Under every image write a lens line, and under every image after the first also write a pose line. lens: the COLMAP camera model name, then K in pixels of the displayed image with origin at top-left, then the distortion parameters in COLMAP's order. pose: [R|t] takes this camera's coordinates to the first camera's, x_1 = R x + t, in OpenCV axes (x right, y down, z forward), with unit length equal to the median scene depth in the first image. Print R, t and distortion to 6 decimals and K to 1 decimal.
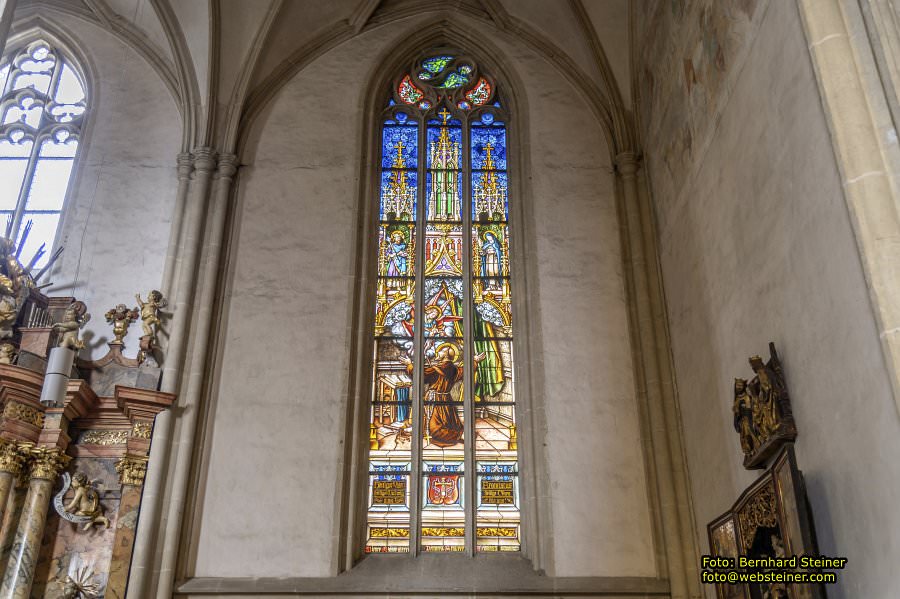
lens RADIAL K [[899.0, 0, 451.3], [0, 899.0, 296.9], [0, 0, 1]] dist [0.041315, 0.000000]
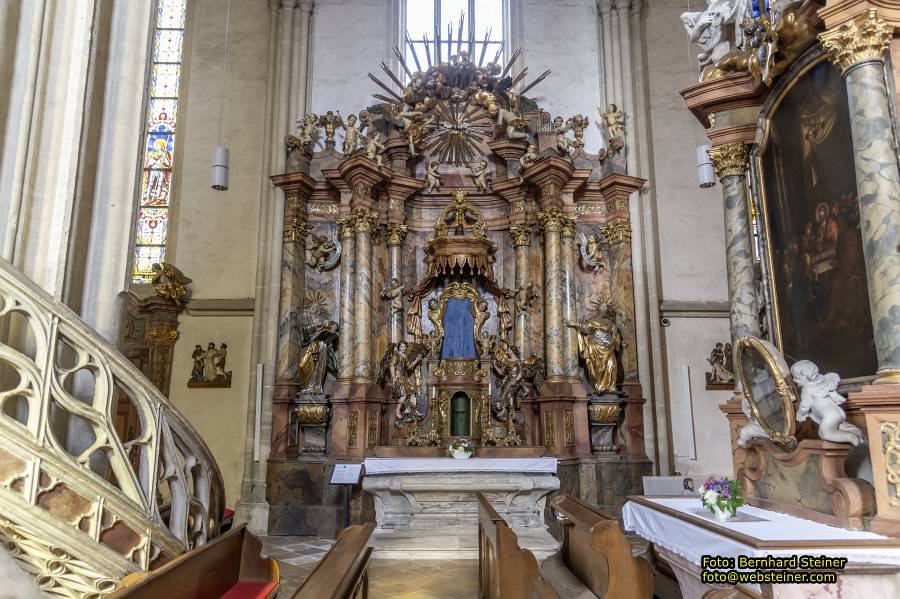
lens RADIAL K [[628.5, 0, 450.6], [0, 628.5, 299.5], [0, 0, 1]] dist [0.023576, 0.001933]
pose [[0.999662, 0.002271, 0.025904, -0.584348], [-0.009650, 0.957445, 0.288455, 0.002977], [-0.024147, -0.288607, 0.957143, -0.009513]]
